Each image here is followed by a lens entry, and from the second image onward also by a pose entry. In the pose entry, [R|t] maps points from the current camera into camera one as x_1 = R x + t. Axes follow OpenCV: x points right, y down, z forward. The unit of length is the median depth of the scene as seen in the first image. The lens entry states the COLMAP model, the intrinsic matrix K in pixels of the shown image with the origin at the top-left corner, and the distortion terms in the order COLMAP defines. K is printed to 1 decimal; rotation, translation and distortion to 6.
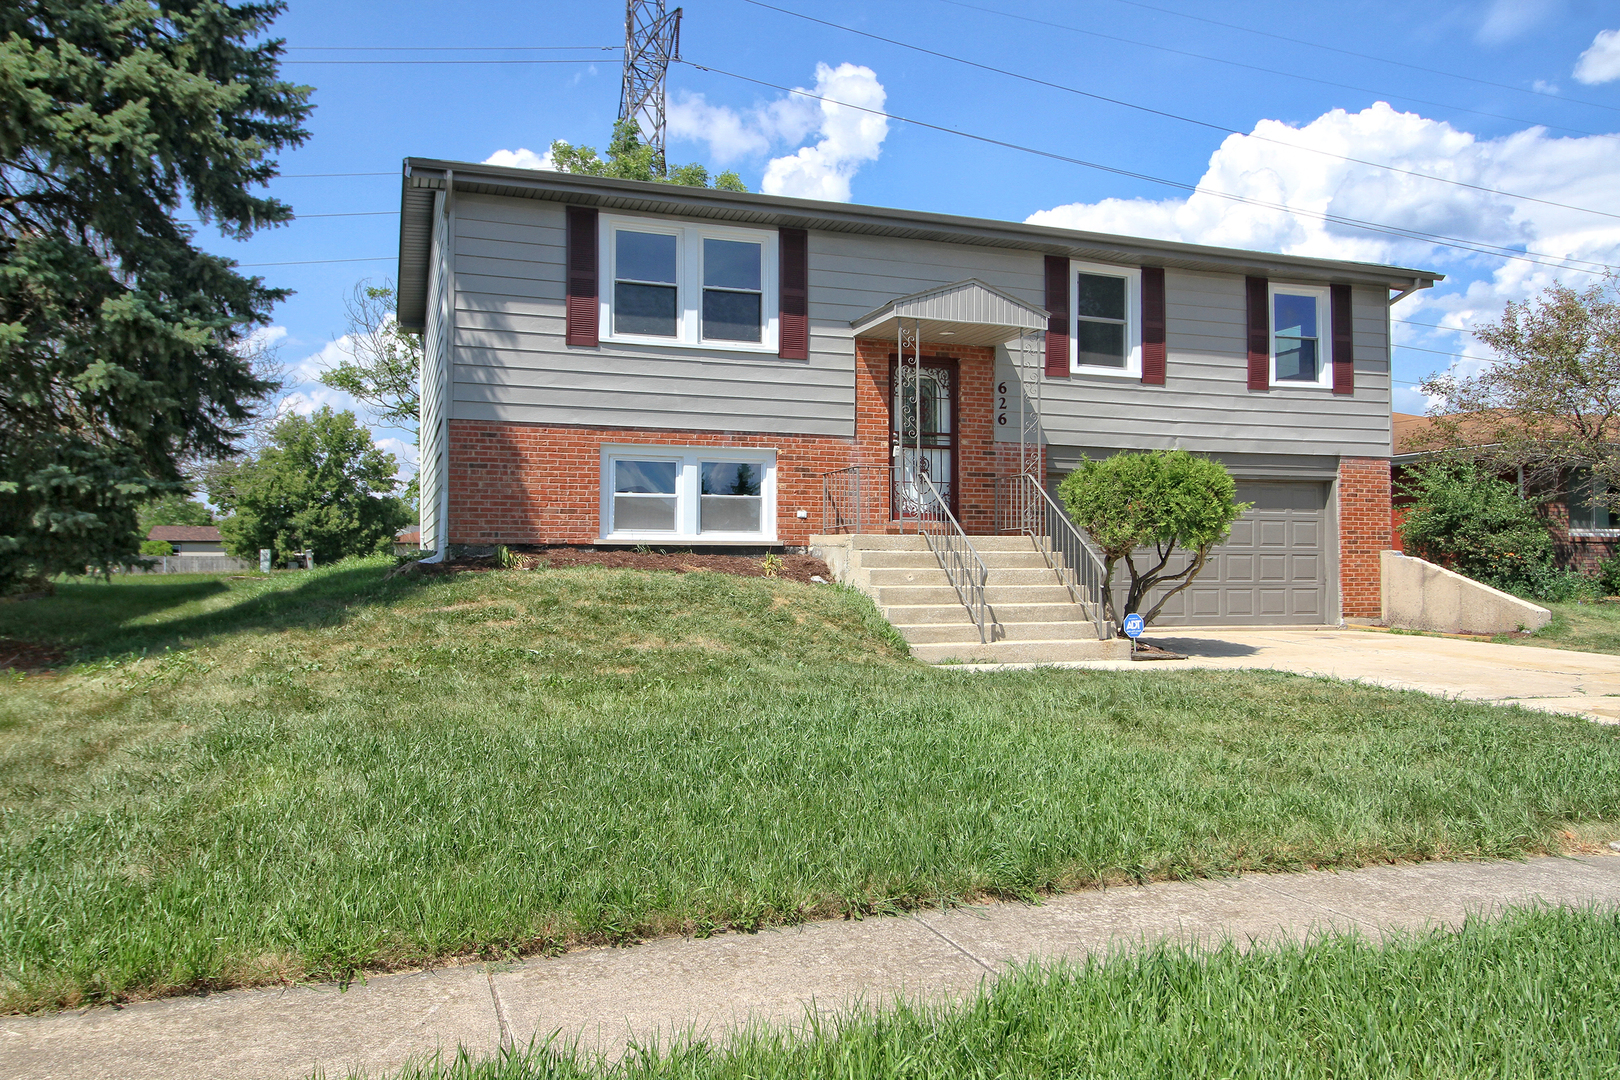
lens RADIAL K [[1185.8, 0, 803.6], [0, 1185.8, 527.9], [0, 0, 1]] dist [0.008358, -0.003380]
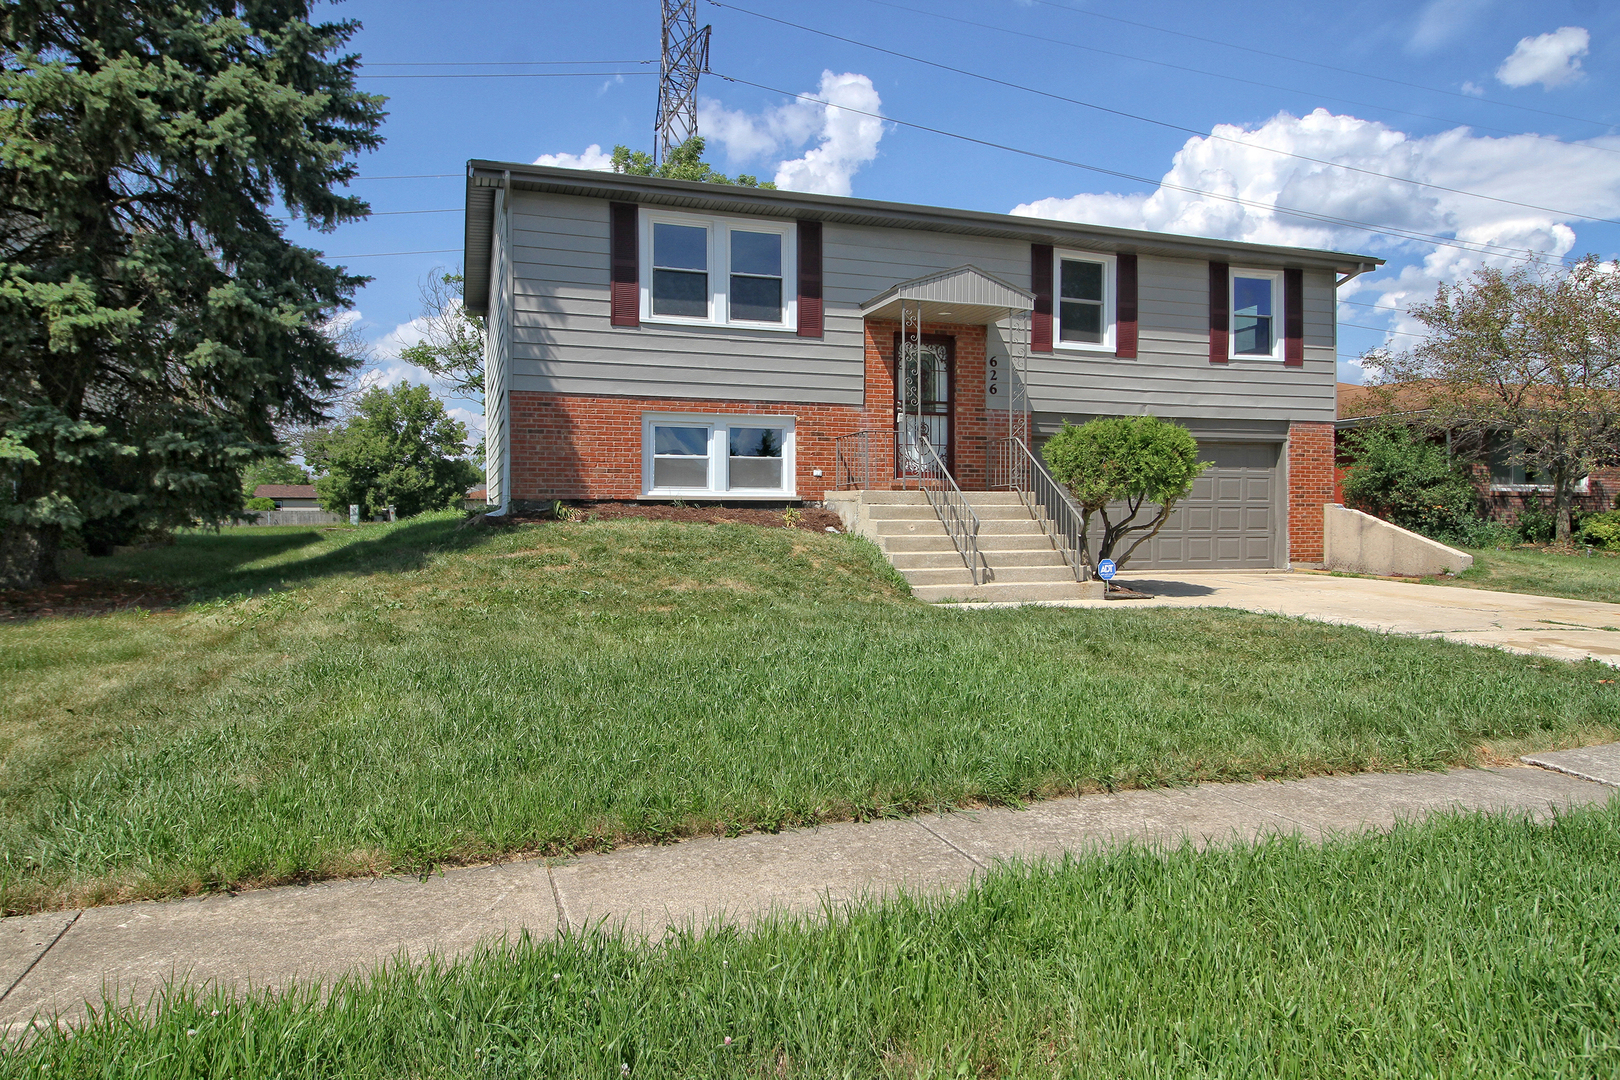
lens RADIAL K [[1030.5, 0, 807.4], [0, 1030.5, 527.0], [0, 0, 1]] dist [0.003793, -0.002033]
pose [[0.999930, -0.001495, -0.011733, 0.000439], [0.001965, 0.999192, 0.040151, 0.000850], [0.011664, -0.040172, 0.999125, 0.002764]]
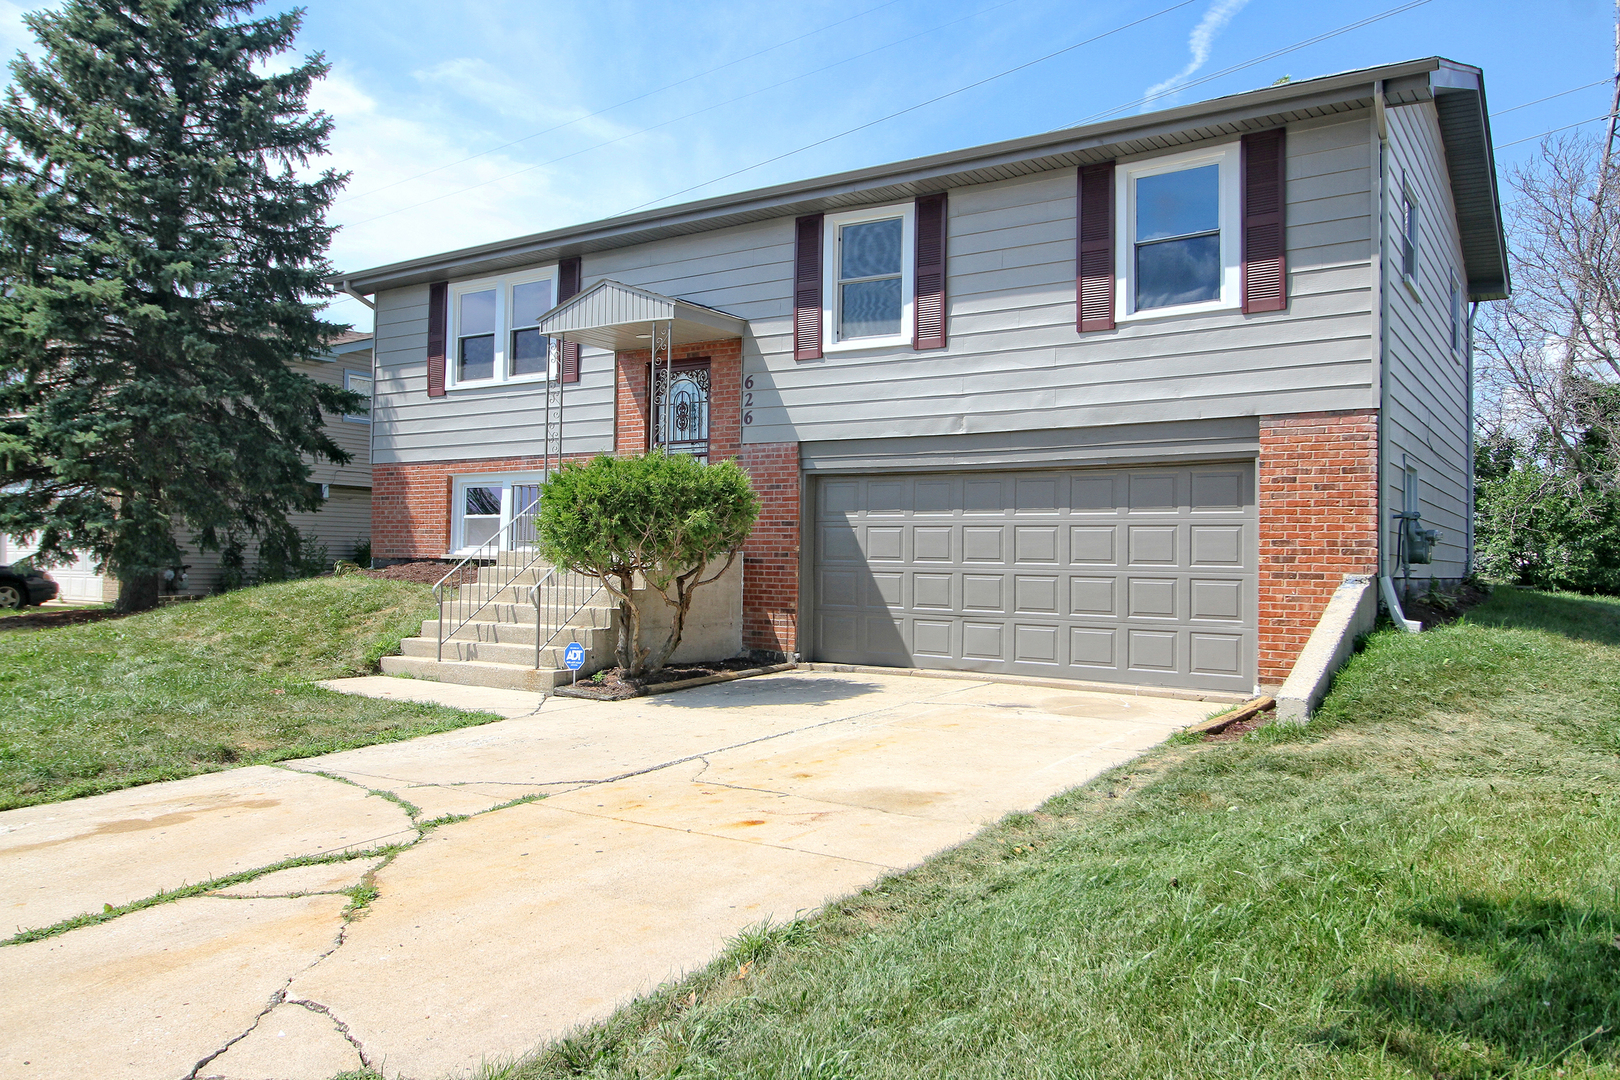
lens RADIAL K [[1185.8, 0, 795.3], [0, 1185.8, 556.1], [0, 0, 1]] dist [0.008358, -0.003380]
pose [[0.591751, 0.008740, -0.806073, 1.066071], [0.023032, 0.999350, 0.027744, -0.014282], [0.805792, -0.034983, 0.591165, 0.590314]]
